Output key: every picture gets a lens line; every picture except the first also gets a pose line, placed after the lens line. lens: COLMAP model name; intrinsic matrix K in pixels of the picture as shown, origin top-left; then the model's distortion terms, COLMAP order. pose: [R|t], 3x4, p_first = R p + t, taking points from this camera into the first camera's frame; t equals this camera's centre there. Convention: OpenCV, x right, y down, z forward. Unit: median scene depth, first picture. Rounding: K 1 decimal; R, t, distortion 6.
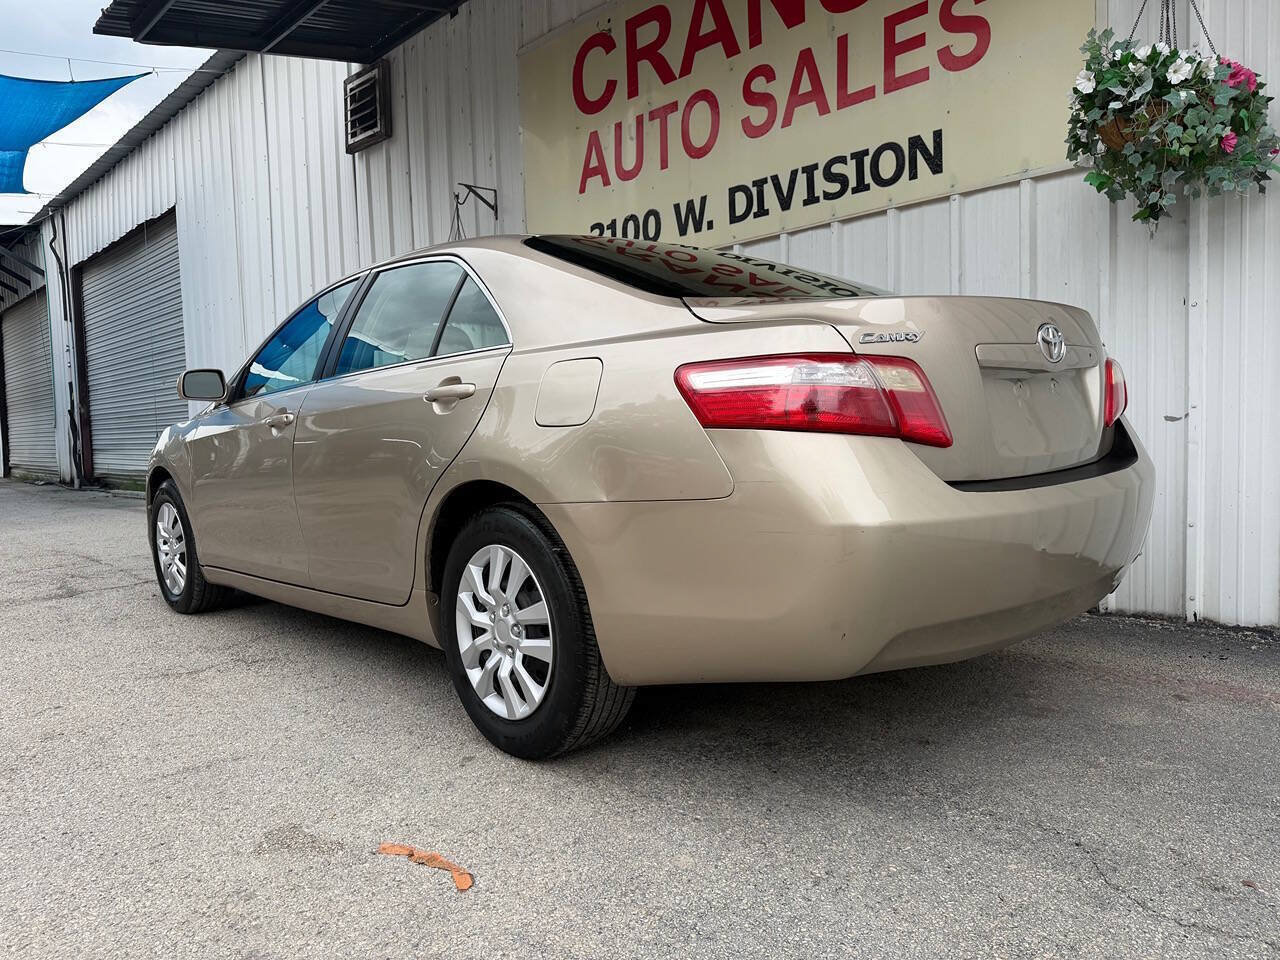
lens RADIAL K [[912.0, 0, 630.9], [0, 912.0, 488.4], [0, 0, 1]] dist [0.101914, -0.201490]
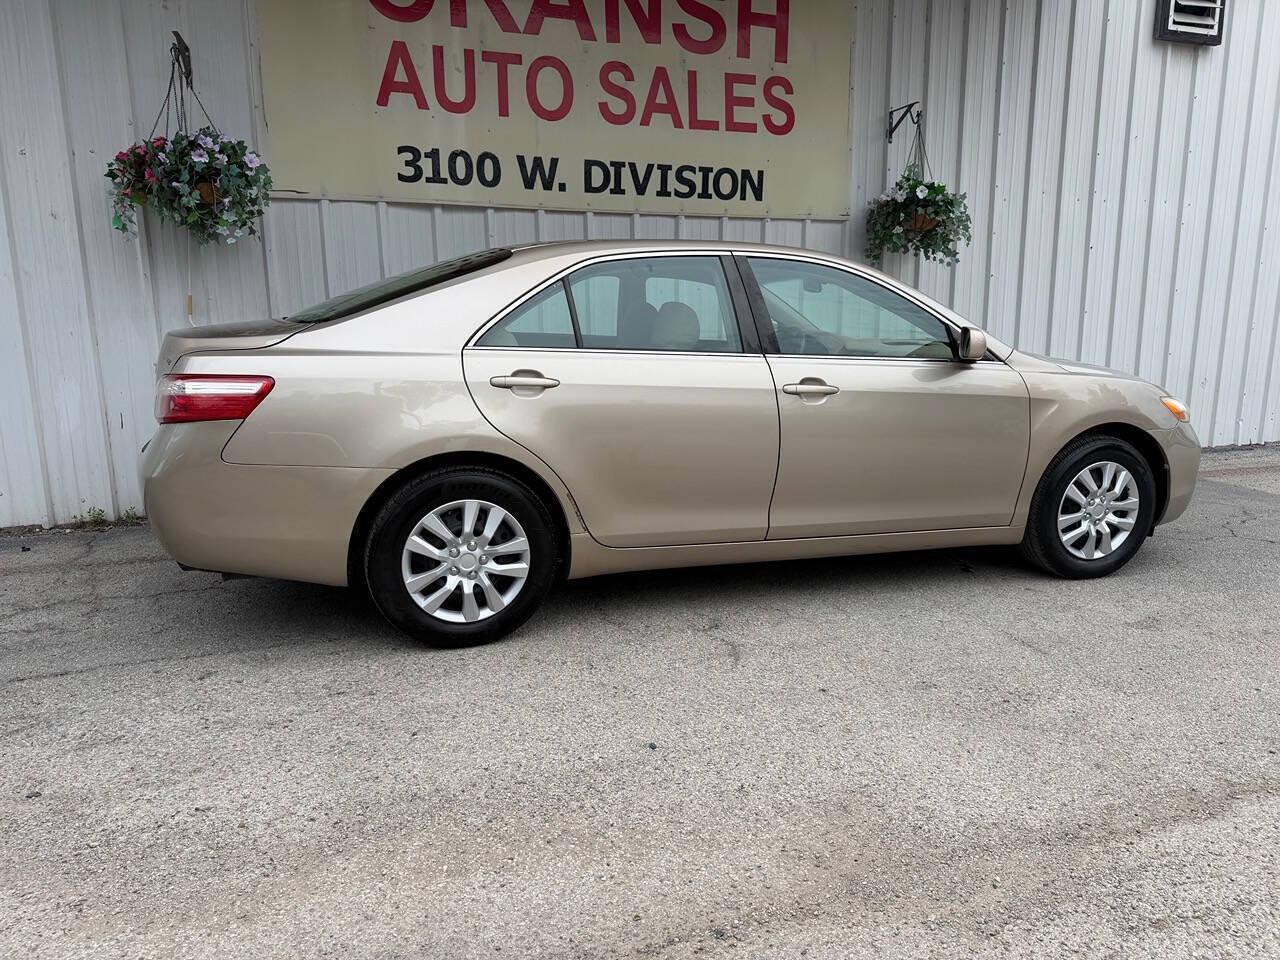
lens RADIAL K [[890.9, 0, 641.0], [0, 890.9, 498.5], [0, 0, 1]] dist [0.128705, -0.238009]
pose [[0.389967, -0.157363, 0.907283, -0.994692], [0.045848, 0.987386, 0.151550, -0.081290], [-0.919687, -0.017503, 0.392262, 0.512580]]
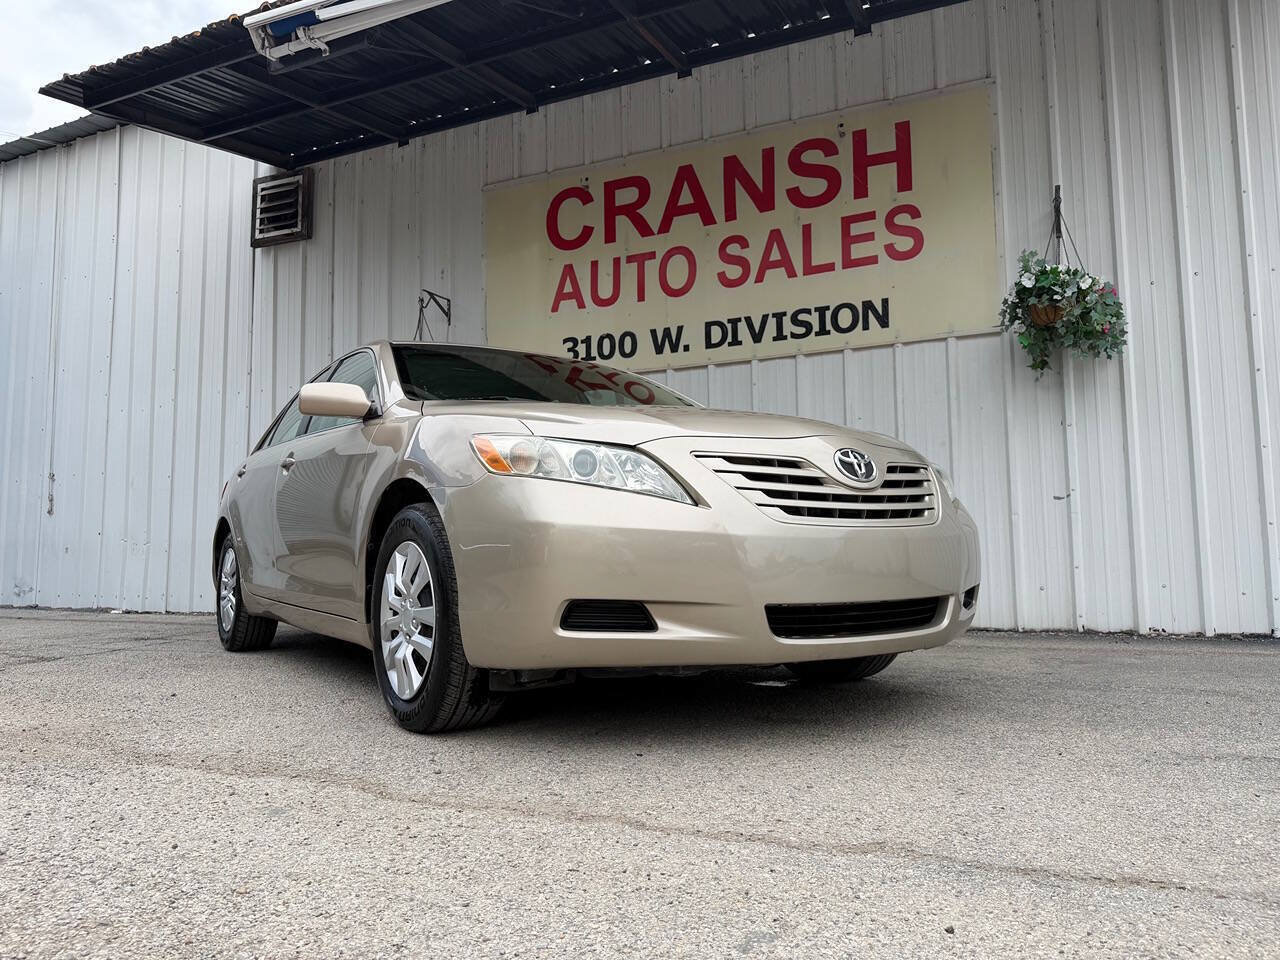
lens RADIAL K [[889.0, 0, 644.6], [0, 889.0, 491.3], [0, 0, 1]] dist [0.141707, -0.265398]
pose [[0.925211, 0.049702, 0.376183, -0.451047], [0.006303, 0.989235, -0.146200, 0.094558], [-0.379400, 0.137637, 0.914938, -0.082419]]
